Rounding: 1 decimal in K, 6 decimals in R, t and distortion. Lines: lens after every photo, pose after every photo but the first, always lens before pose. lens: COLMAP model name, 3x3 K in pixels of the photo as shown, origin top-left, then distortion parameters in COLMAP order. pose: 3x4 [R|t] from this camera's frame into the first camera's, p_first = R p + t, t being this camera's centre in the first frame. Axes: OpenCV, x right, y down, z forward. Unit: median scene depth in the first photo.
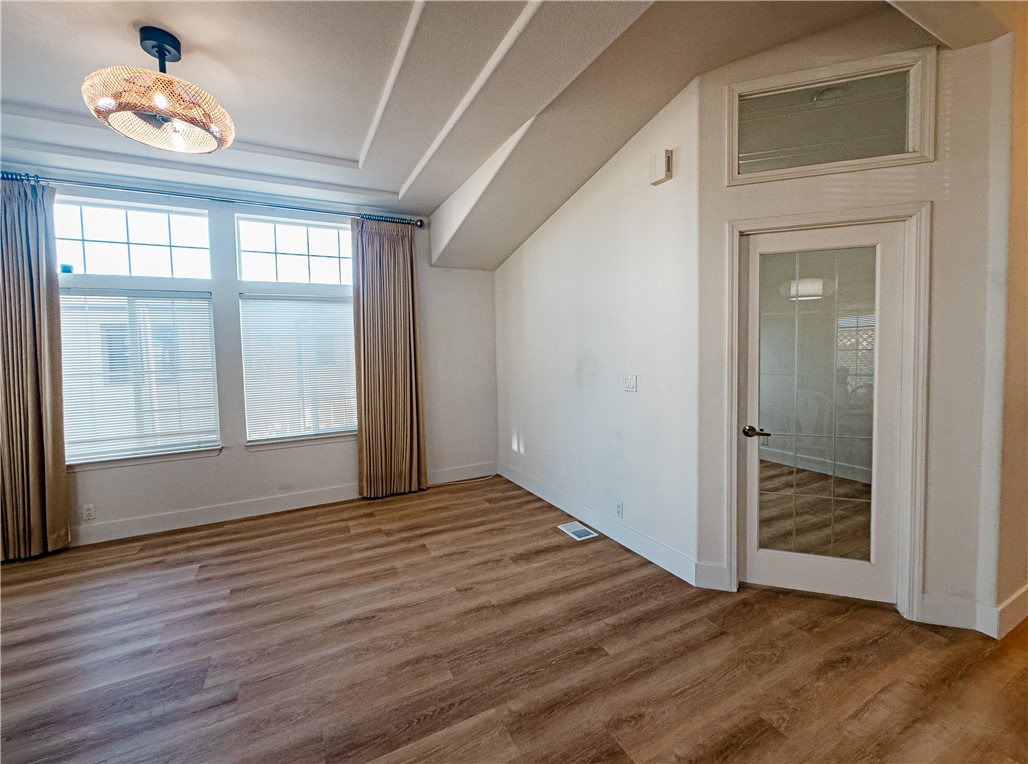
lens RADIAL K [[421.2, 0, 500.5], [0, 421.2, 367.9], [0, 0, 1]] dist [-0.001681, -0.000005]
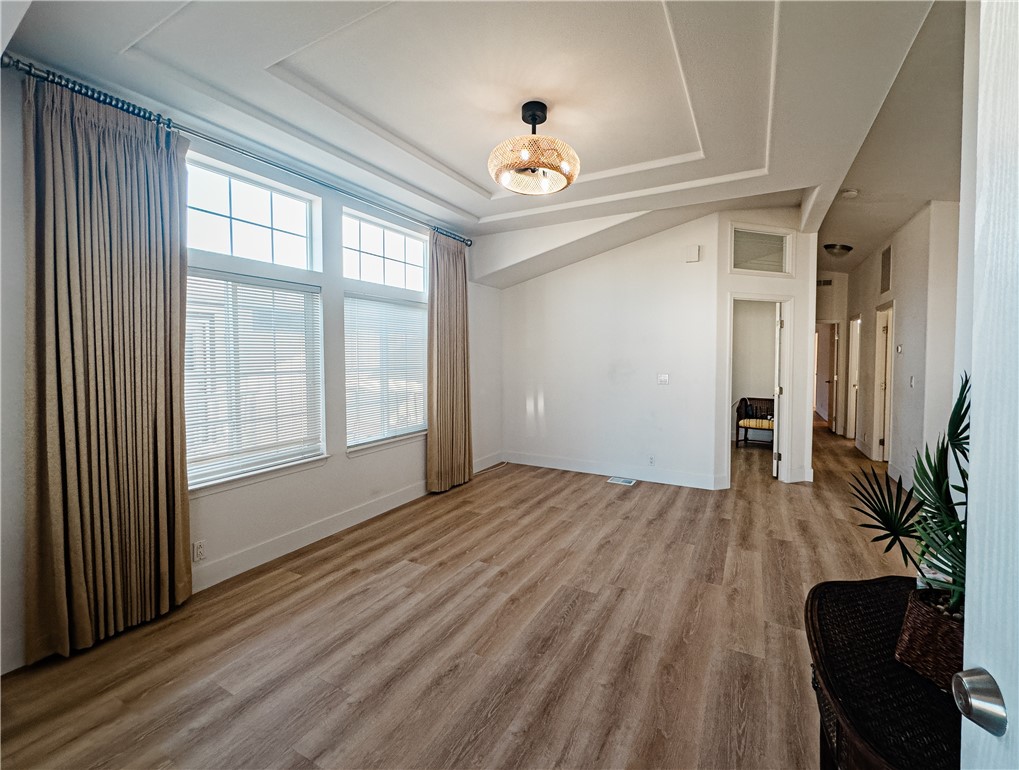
lens RADIAL K [[423.9, 0, 531.1], [0, 423.9, 370.4], [0, 0, 1]] dist [-0.000835, -0.000139]
pose [[0.810280, 0.003285, 0.586034, -0.961411], [0.006808, 0.999864, -0.015018, 0.021638], [-0.586003, 0.016159, 0.810147, -0.016981]]
